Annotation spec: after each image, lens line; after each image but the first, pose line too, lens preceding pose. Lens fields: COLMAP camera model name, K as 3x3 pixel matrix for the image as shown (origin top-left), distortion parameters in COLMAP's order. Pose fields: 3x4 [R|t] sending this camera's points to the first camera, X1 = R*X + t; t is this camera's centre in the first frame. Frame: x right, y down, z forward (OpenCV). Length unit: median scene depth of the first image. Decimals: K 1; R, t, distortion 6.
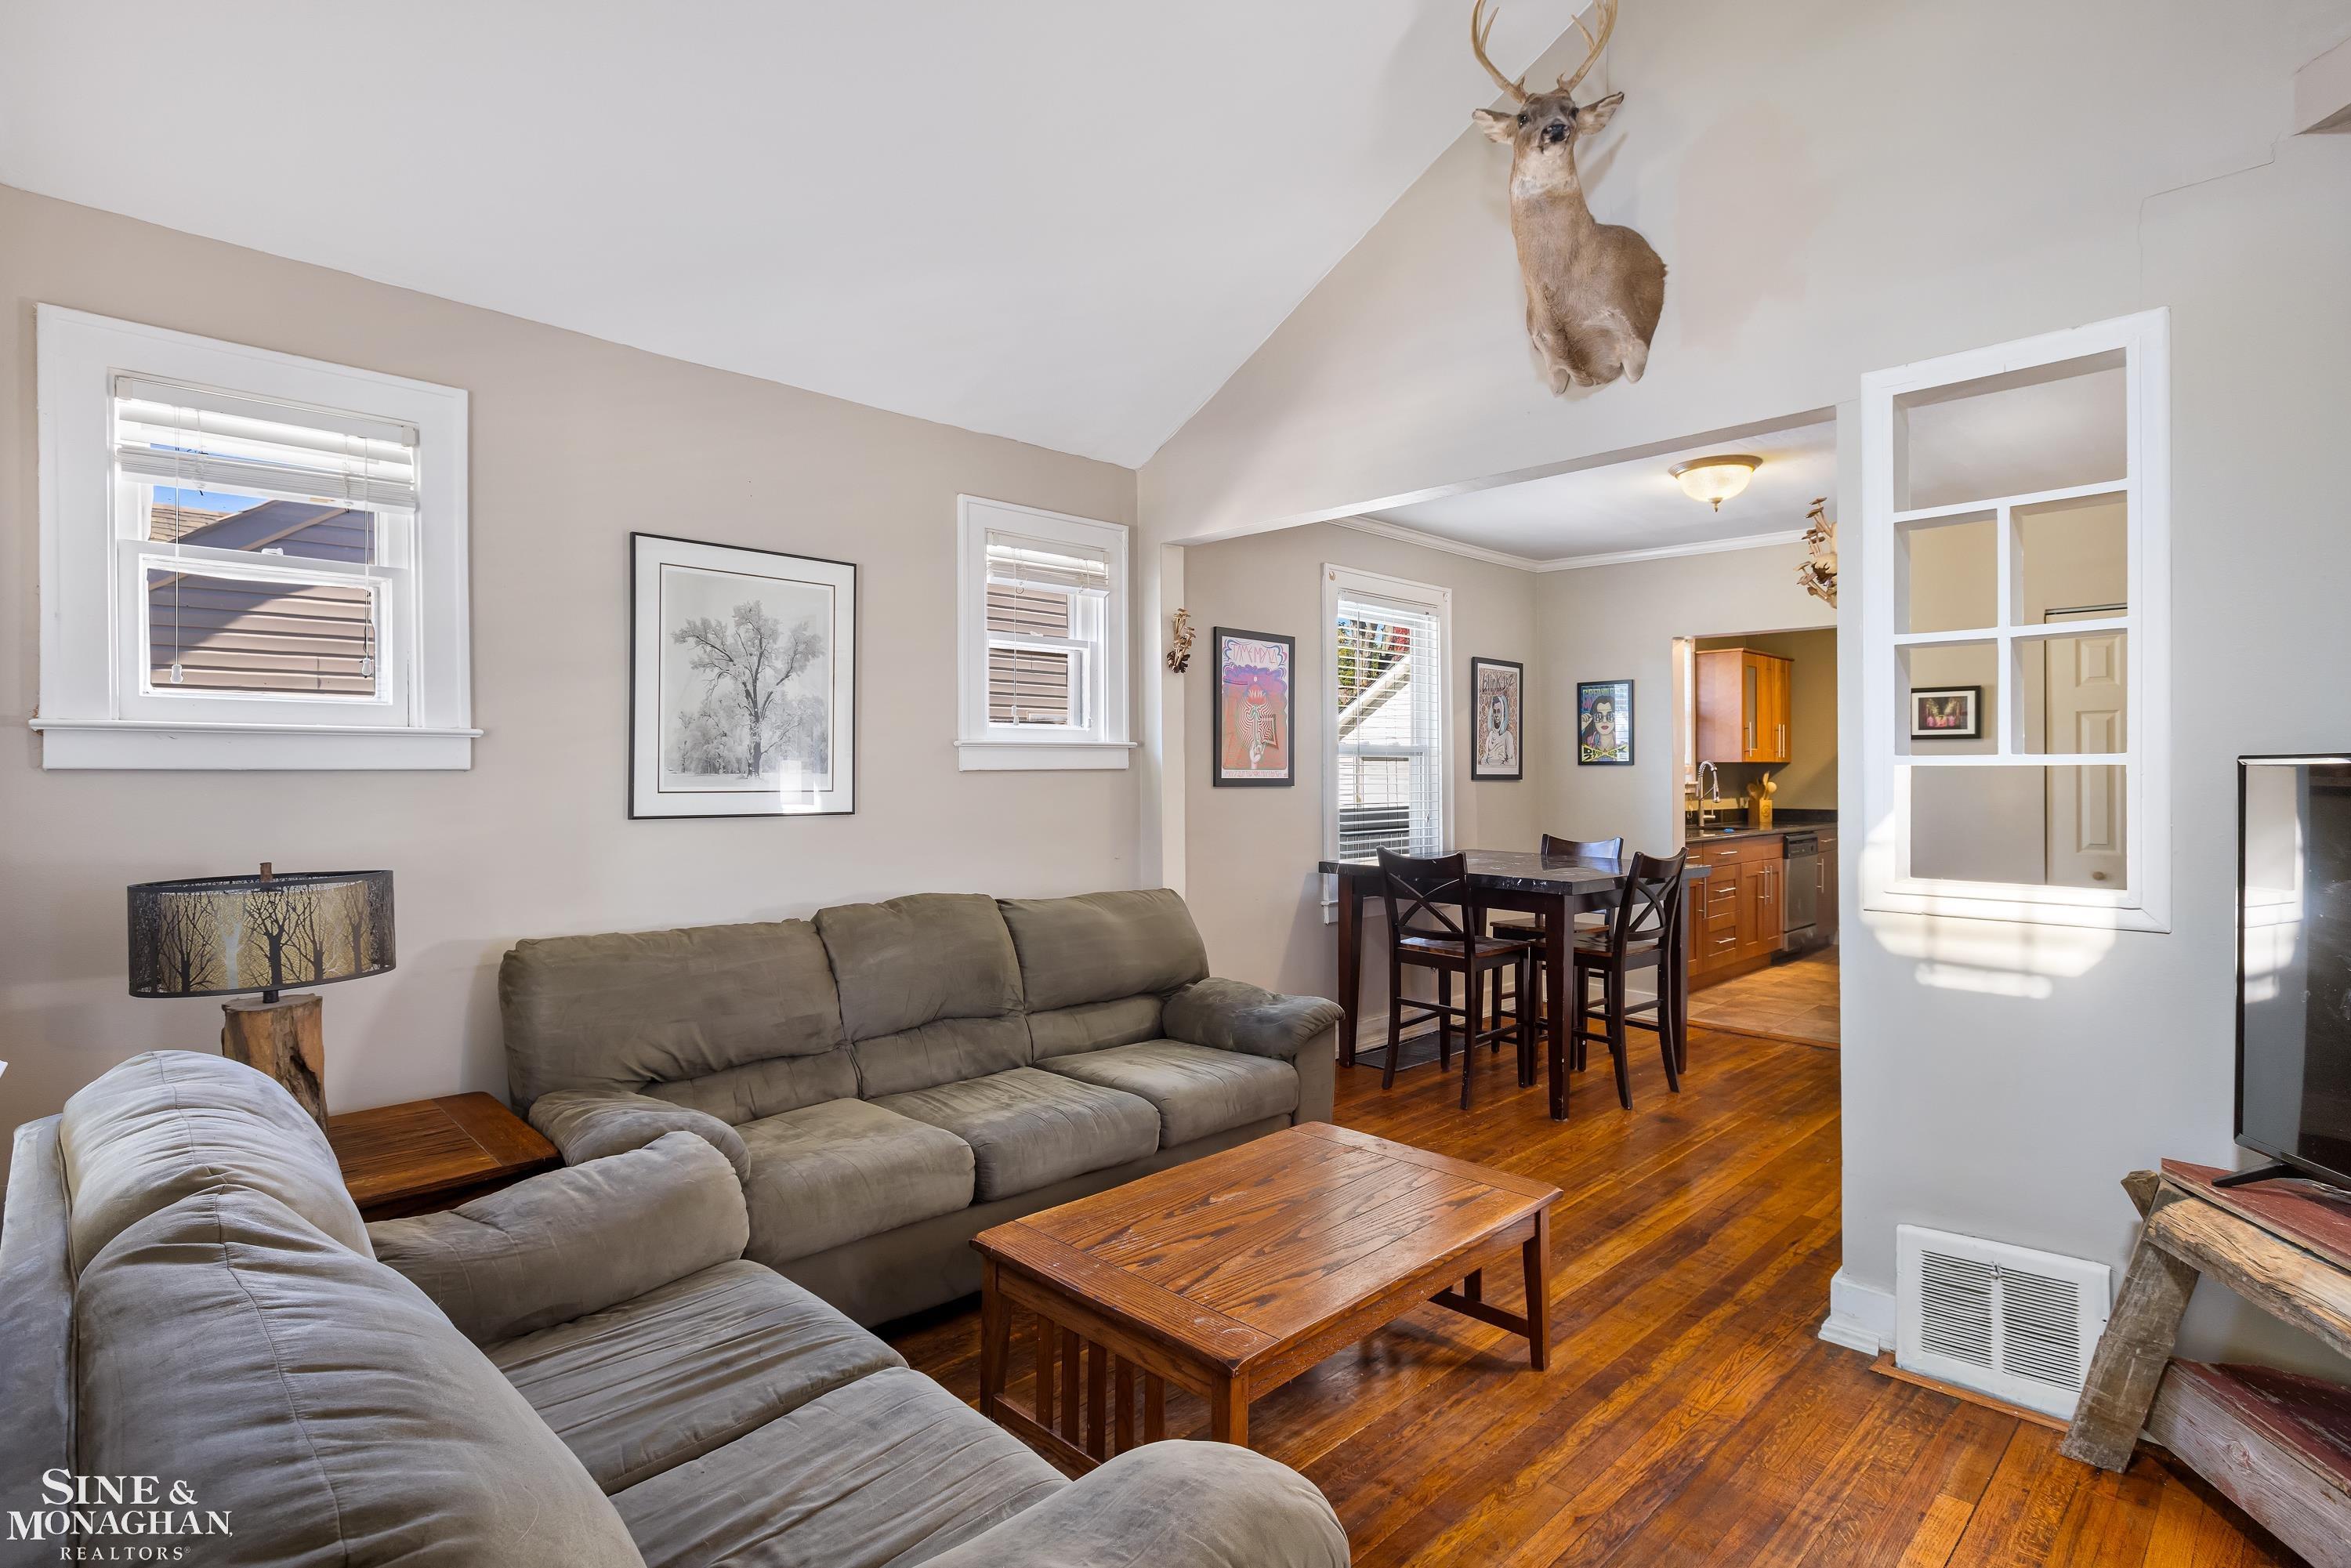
lens RADIAL K [[1168.7, 0, 1174.2], [0, 1168.7, 784.9], [0, 0, 1]] dist [0.007161, 0.000255]
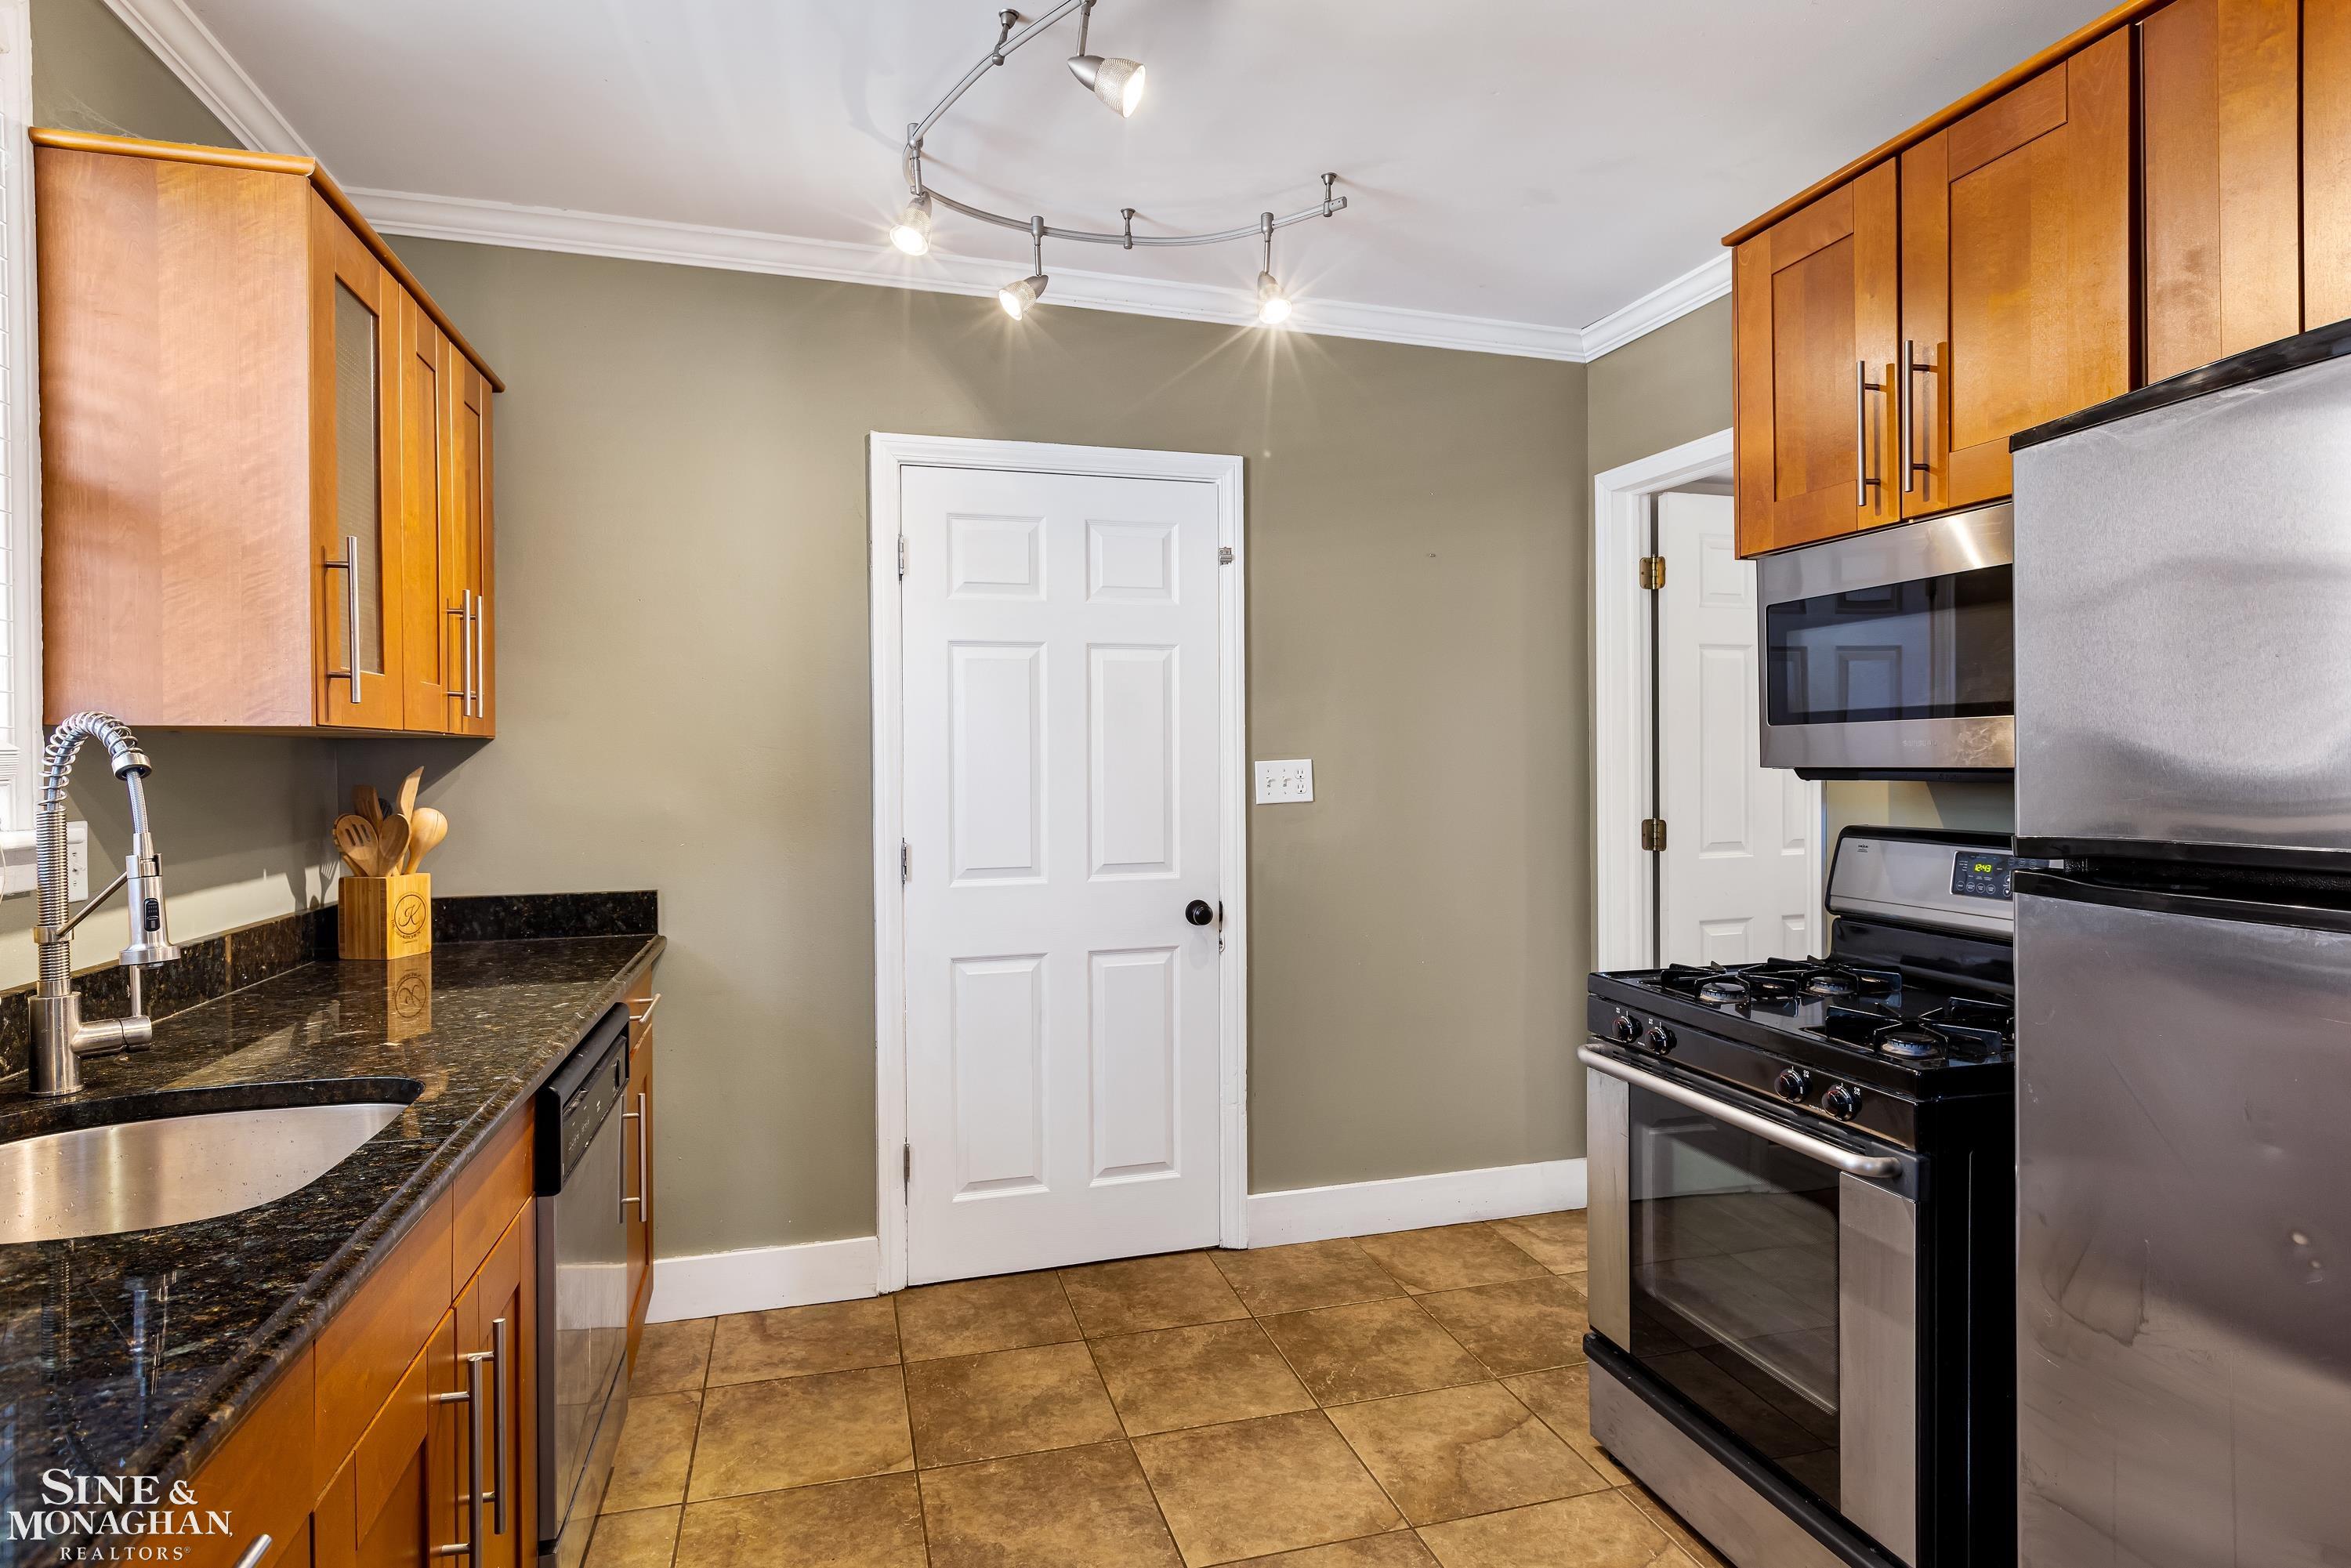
lens RADIAL K [[1236.4, 0, 1176.2], [0, 1236.4, 776.3], [0, 0, 1]] dist [0.001484, 0.000516]
pose [[0.486576, -0.009880, 0.873582, 0.345754], [0.007928, 0.999945, 0.006893, -0.010330], [-0.873602, 0.003572, 0.486628, 0.714128]]
